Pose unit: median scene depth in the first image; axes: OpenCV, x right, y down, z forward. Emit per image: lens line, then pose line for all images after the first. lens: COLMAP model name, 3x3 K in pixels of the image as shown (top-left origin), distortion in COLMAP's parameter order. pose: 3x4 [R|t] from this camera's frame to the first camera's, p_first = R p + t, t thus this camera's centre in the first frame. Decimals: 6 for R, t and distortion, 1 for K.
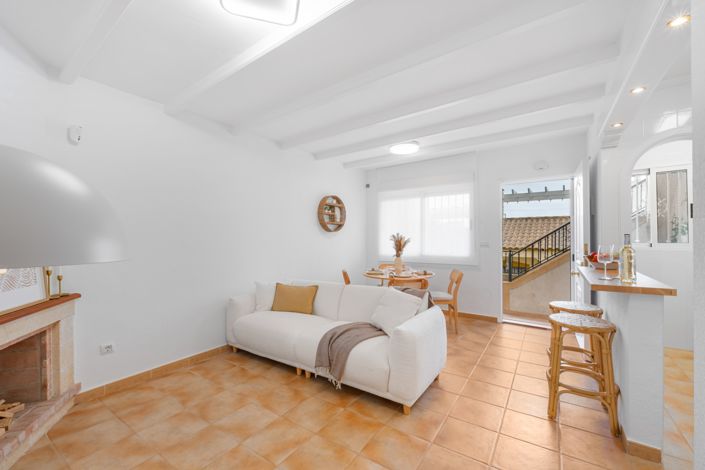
lens RADIAL K [[286.9, 0, 363.2], [0, 286.9, 235.9], [0, 0, 1]] dist [-0.003405, -0.000313]
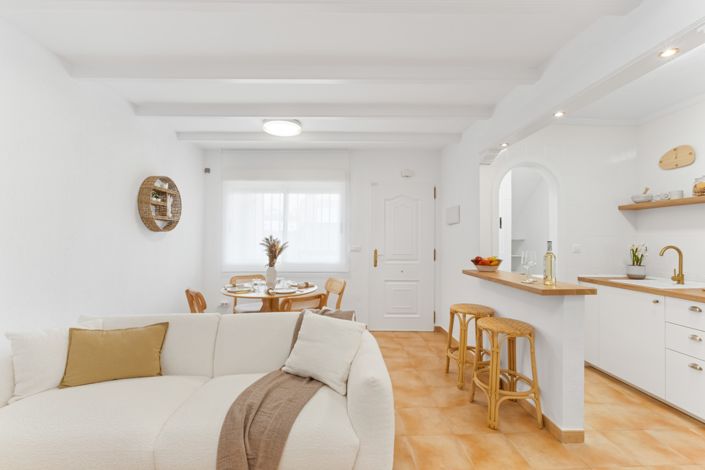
lens RADIAL K [[297.7, 0, 350.0], [0, 297.7, 235.3], [0, 0, 1]] dist [-0.001144, -0.000823]
pose [[0.814912, 0.018504, 0.579289, -0.170704], [-0.011794, 0.999813, -0.015346, -0.000620], [-0.579464, 0.005673, 0.814978, 0.229504]]
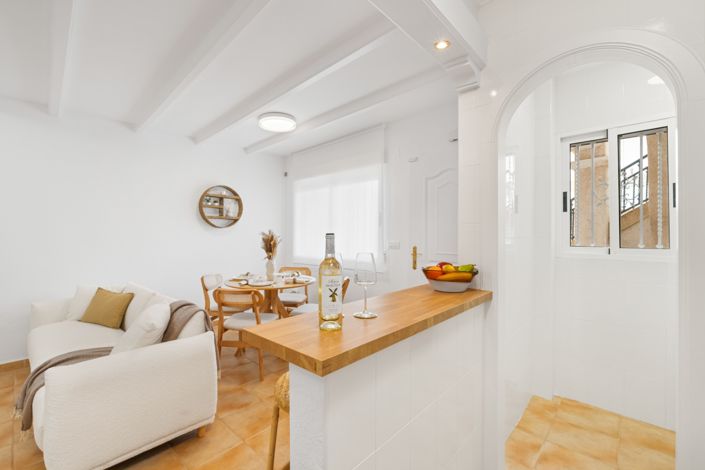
lens RADIAL K [[297.7, 0, 350.0], [0, 297.7, 235.3], [0, 0, 1]] dist [-0.001144, -0.000823]
pose [[0.985362, 0.009695, -0.170202, 0.482060], [-0.008341, 0.999928, 0.008670, -0.003097], [0.170273, -0.007123, 0.985371, 0.222198]]
